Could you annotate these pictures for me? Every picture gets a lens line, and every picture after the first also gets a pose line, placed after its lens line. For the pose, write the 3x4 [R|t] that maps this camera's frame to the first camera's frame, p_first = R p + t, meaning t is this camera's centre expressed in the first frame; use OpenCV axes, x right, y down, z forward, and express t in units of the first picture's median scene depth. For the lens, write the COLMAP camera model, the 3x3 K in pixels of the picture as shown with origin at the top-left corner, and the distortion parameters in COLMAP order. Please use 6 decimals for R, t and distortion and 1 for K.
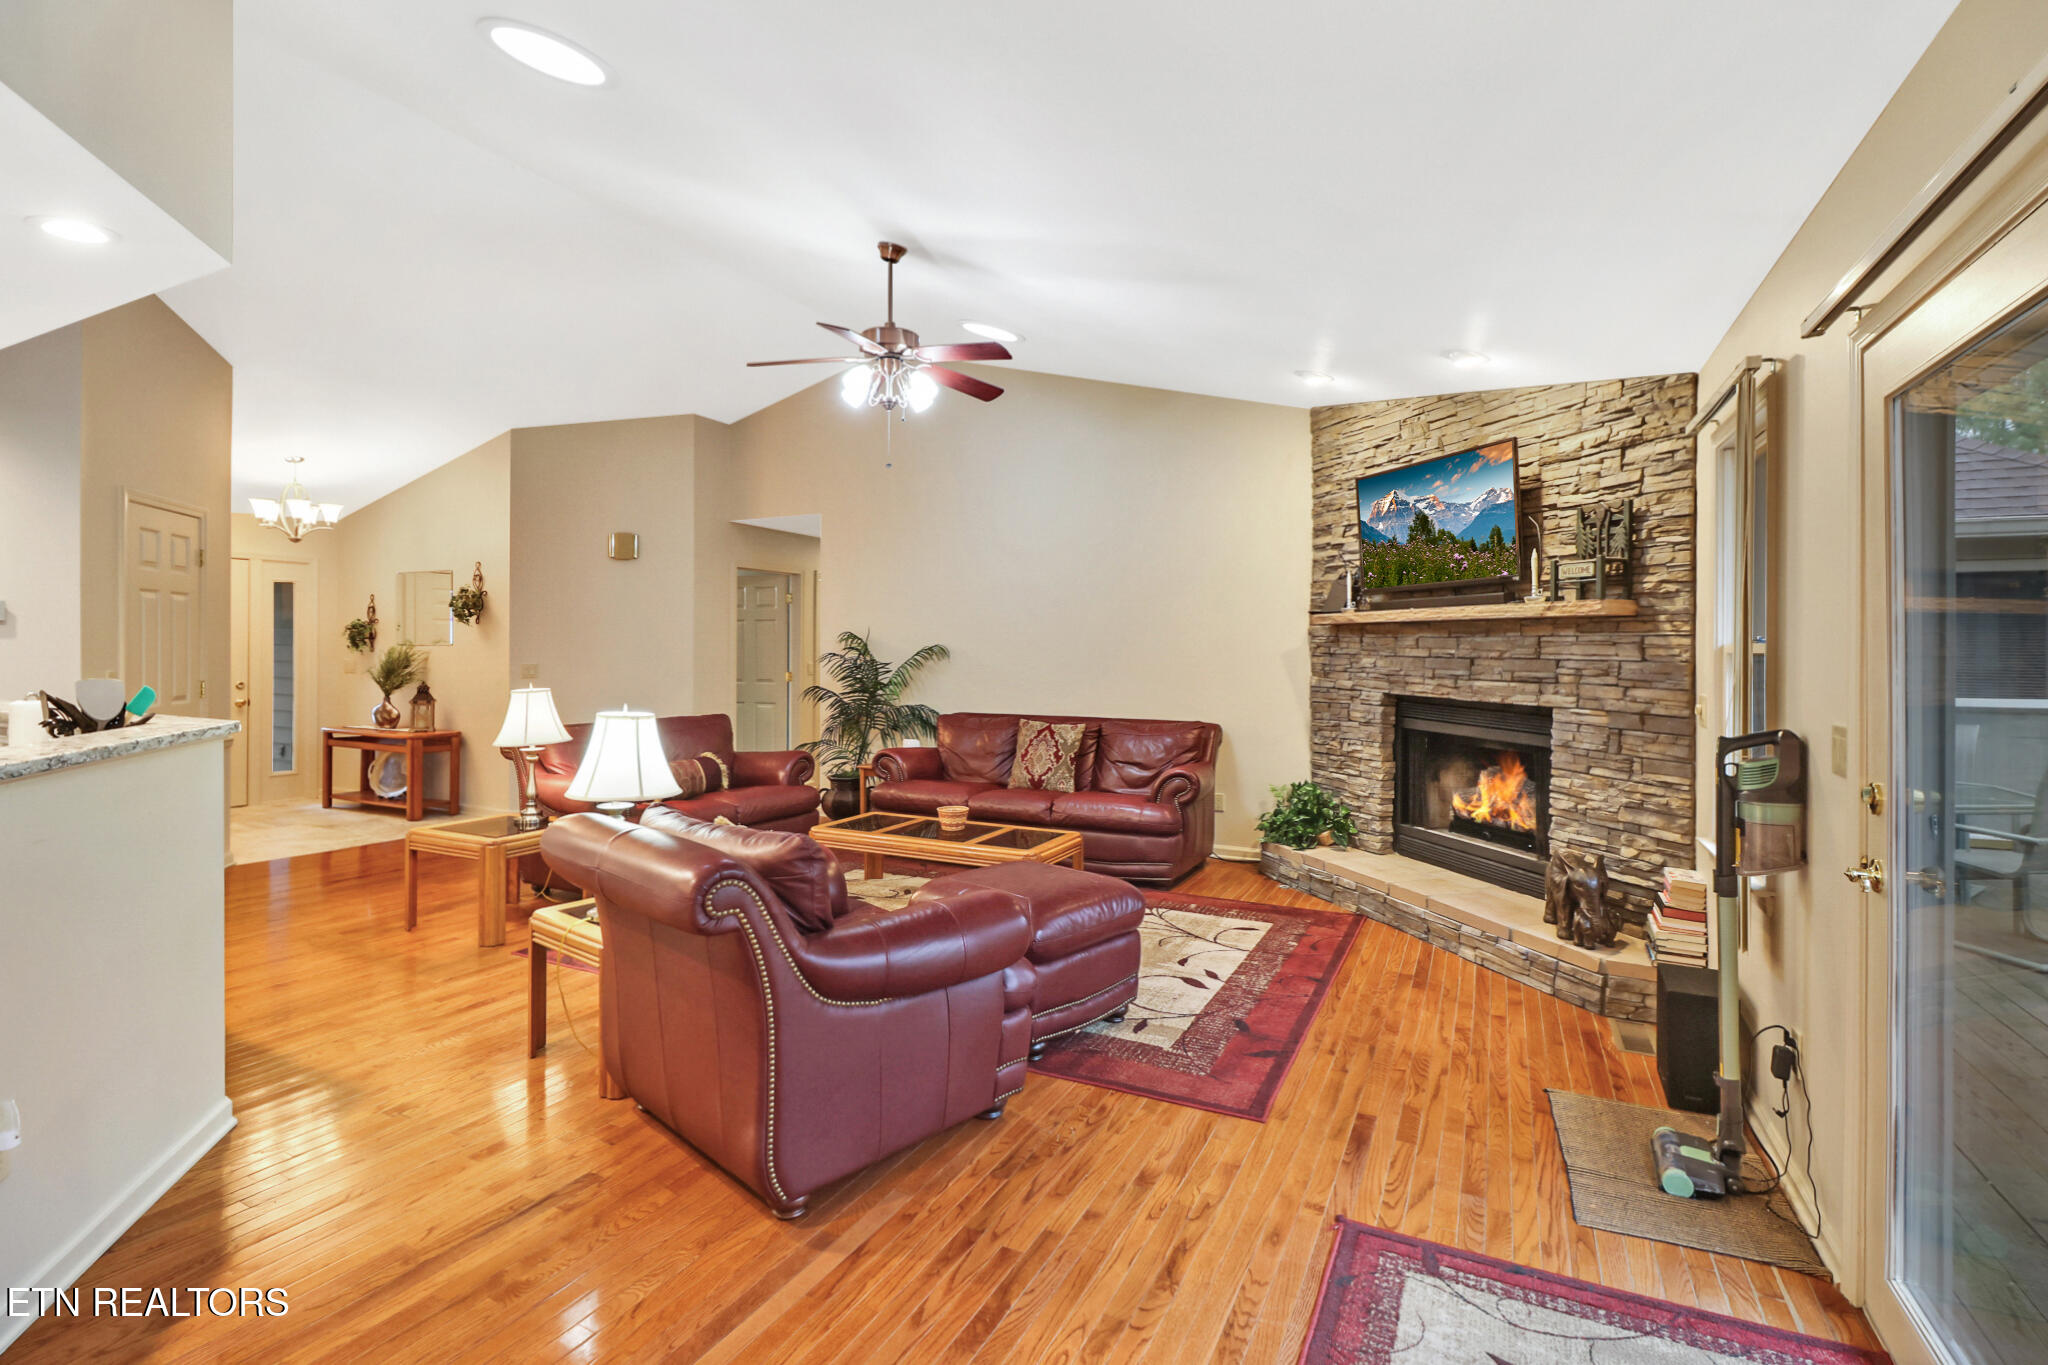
lens RADIAL K [[954.4, 0, 1028.4], [0, 954.4, 640.6], [0, 0, 1]] dist [-0.006166, -0.006923]
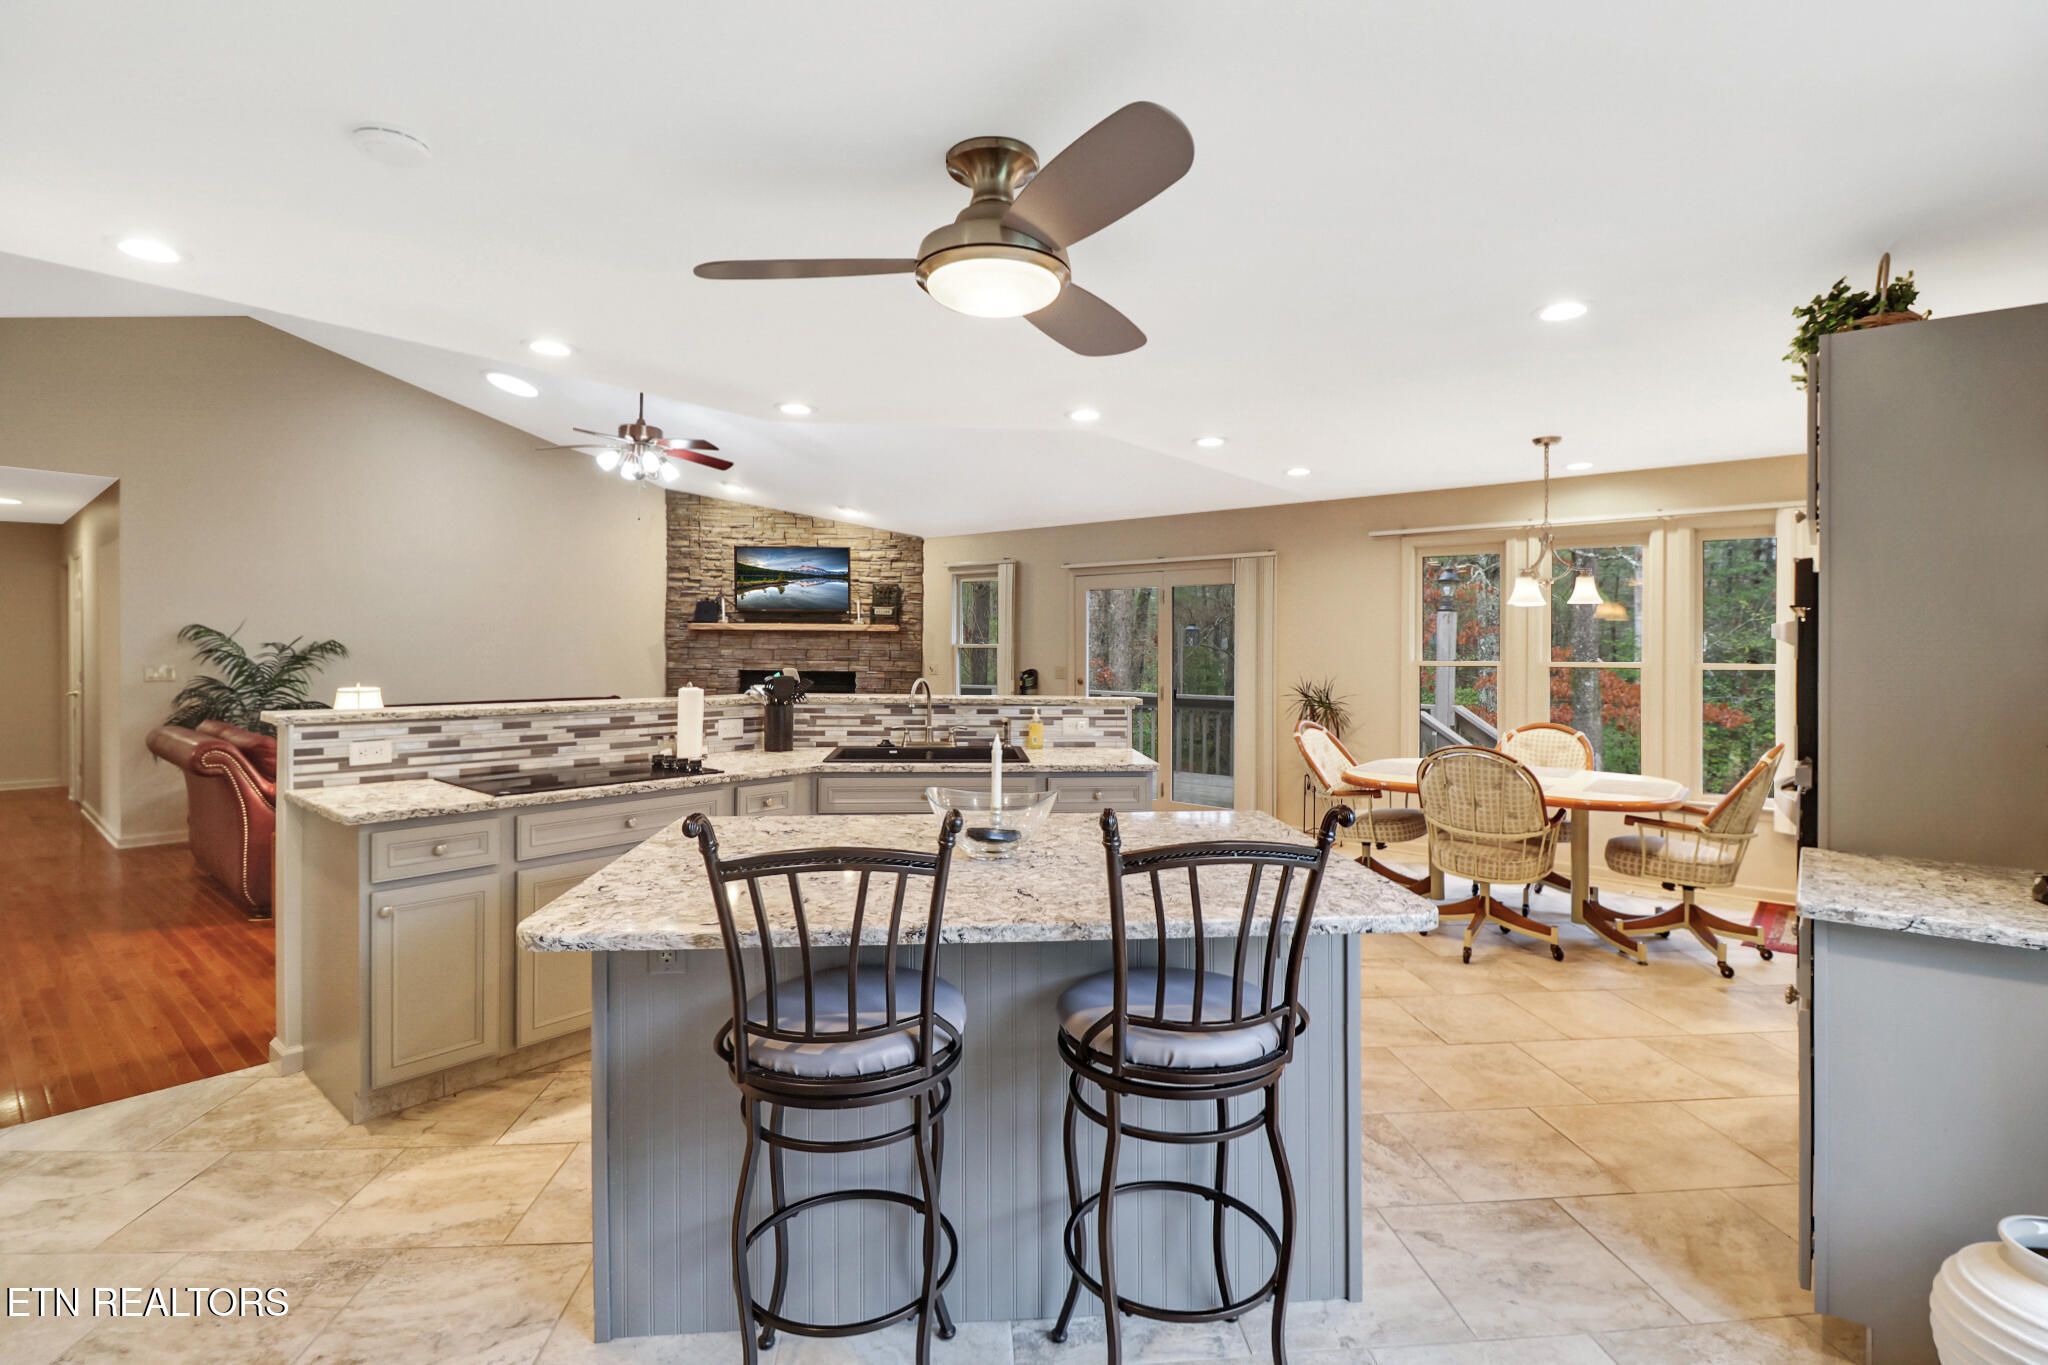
lens RADIAL K [[954.4, 0, 1020.6], [0, 954.4, 652.2], [0, 0, 1]] dist [-0.006166, -0.006923]
pose [[0.233054, -0.011134, 0.972400, -1.197282], [-0.011948, 0.999826, 0.014311, -0.008716], [-0.972390, -0.014954, 0.232880, 0.090951]]
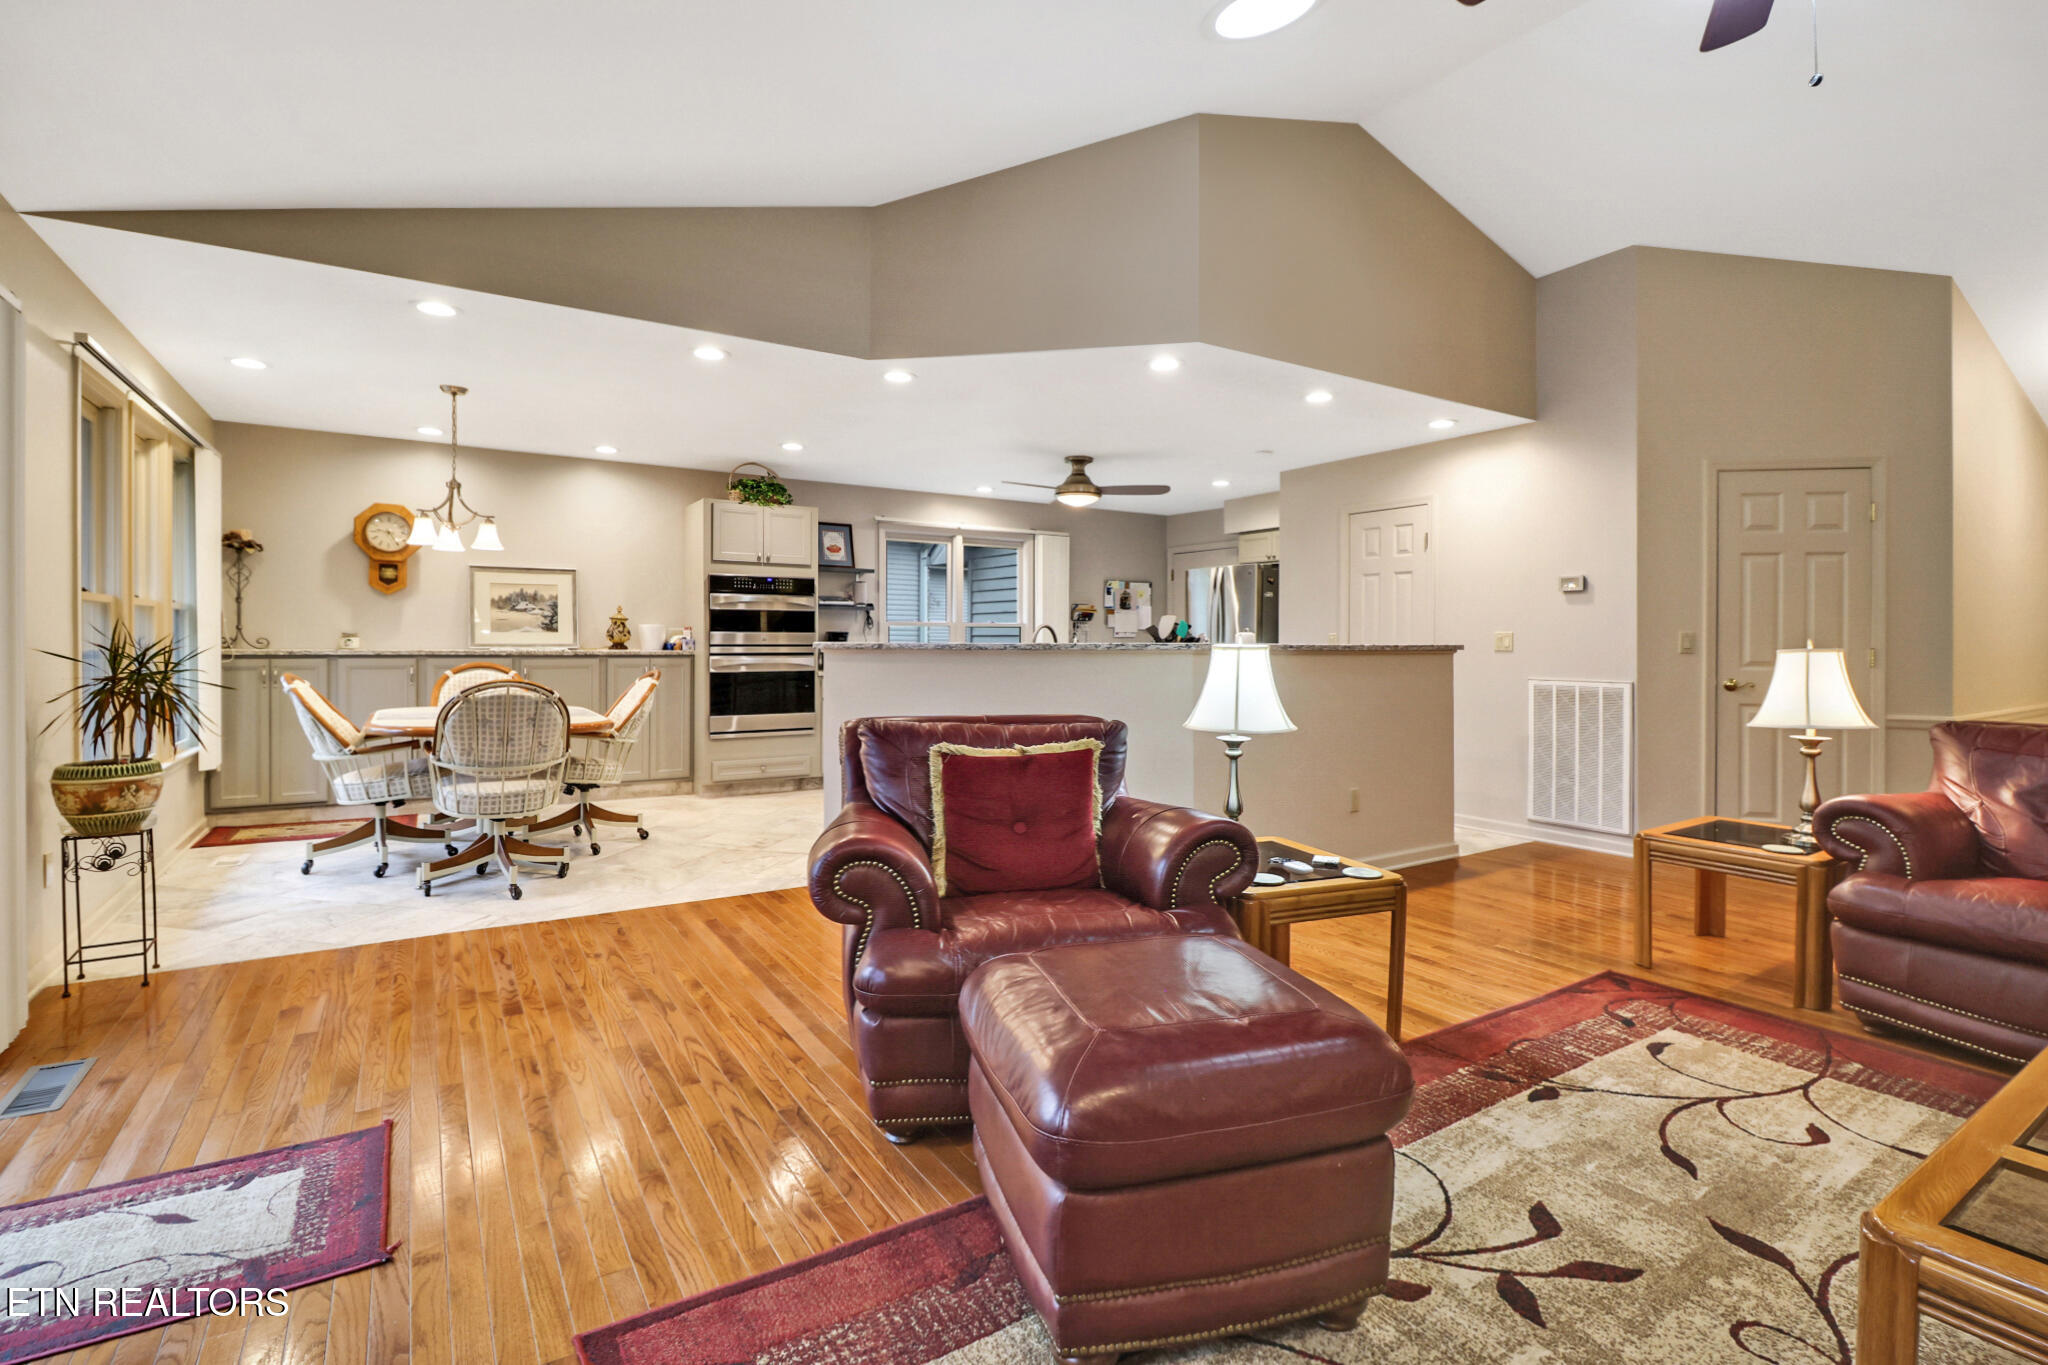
lens RADIAL K [[954.4, 0, 1039.6], [0, 954.4, 637.3], [0, 0, 1]] dist [-0.006166, -0.006923]
pose [[-0.502626, -0.016551, -0.864345, 0.299330], [-0.006411, 0.999861, -0.015418, 0.051510], [0.864480, -0.002208, -0.502662, 0.783905]]
